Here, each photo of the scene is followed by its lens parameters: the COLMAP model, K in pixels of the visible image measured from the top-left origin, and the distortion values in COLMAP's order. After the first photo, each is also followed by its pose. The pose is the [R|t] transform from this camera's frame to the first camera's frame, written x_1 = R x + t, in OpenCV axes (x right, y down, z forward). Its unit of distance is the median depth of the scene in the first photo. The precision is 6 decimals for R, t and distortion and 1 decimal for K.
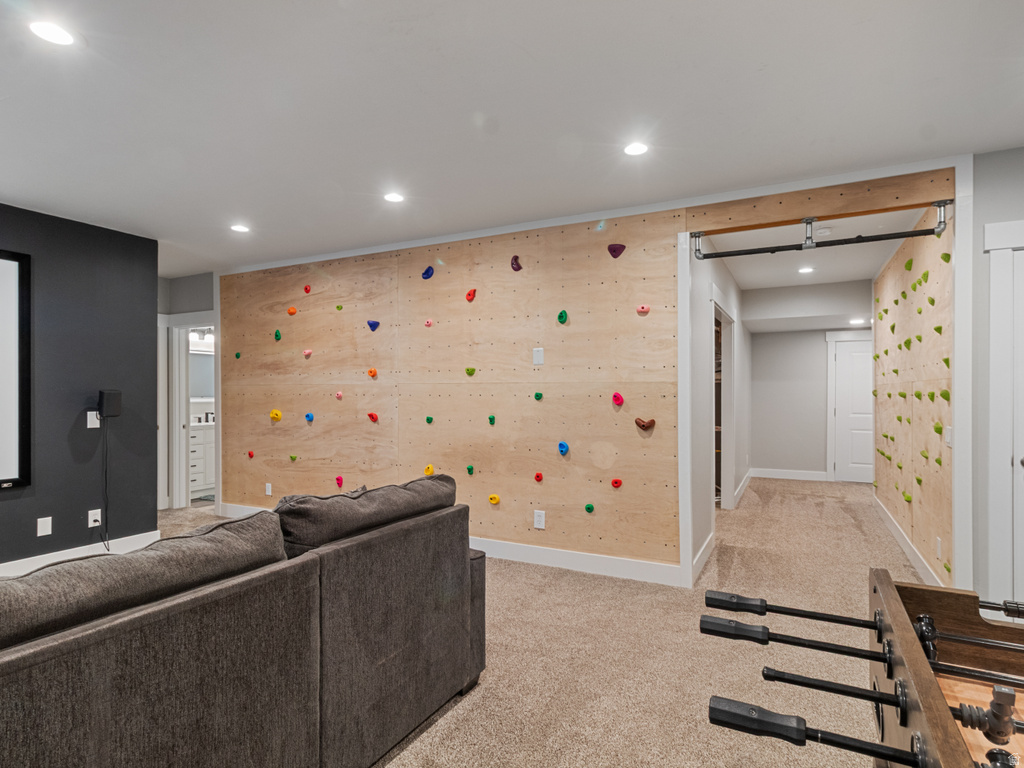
lens RADIAL K [[541.4, 0, 522.7], [0, 541.4, 389.8], [0, 0, 1]] dist [0.001594, 0.002046]
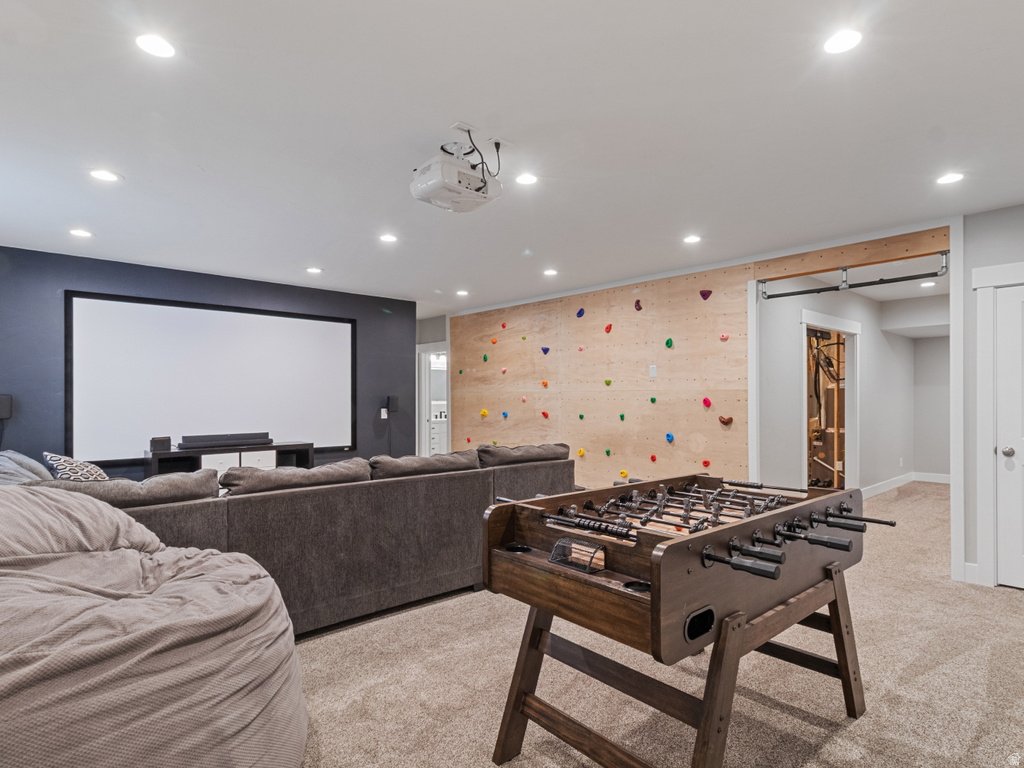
lens RADIAL K [[541.4, 0, 522.7], [0, 541.4, 389.8], [0, 0, 1]] dist [0.001594, 0.002046]
pose [[0.932576, -0.004610, -0.360945, 0.206032], [0.001638, 0.999962, -0.008540, -0.003337], [0.360970, 0.007373, 0.932548, -0.396063]]
